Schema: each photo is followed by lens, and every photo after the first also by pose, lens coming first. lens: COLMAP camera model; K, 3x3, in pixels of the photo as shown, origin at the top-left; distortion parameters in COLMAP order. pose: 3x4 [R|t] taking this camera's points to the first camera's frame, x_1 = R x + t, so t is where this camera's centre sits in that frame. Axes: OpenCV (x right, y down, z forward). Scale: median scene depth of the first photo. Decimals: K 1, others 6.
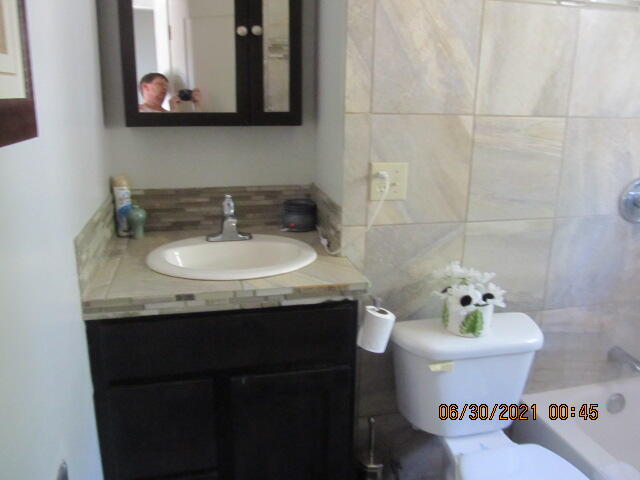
lens RADIAL K [[529.2, 0, 318.0], [0, 529.2, 237.7], [0, 0, 1]] dist [-0.043174, 0.000805]
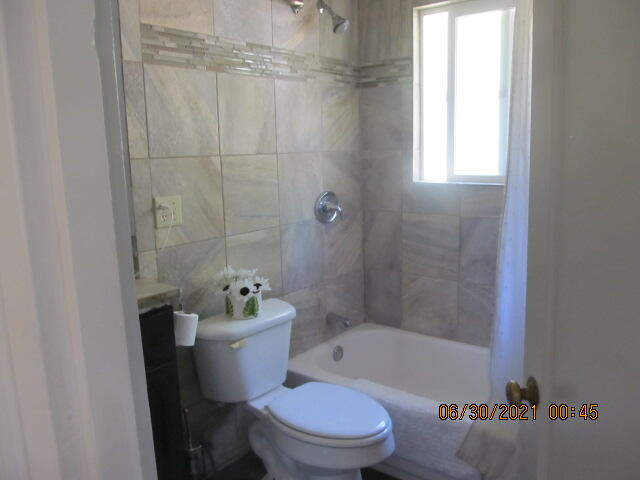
lens RADIAL K [[529.2, 0, 318.0], [0, 529.2, 237.7], [0, 0, 1]] dist [-0.043174, 0.000805]
pose [[0.799602, -0.138728, 0.584287, -0.317465], [0.191624, 0.981031, -0.029313, 0.057988], [-0.569137, 0.135402, 0.811017, -0.199890]]
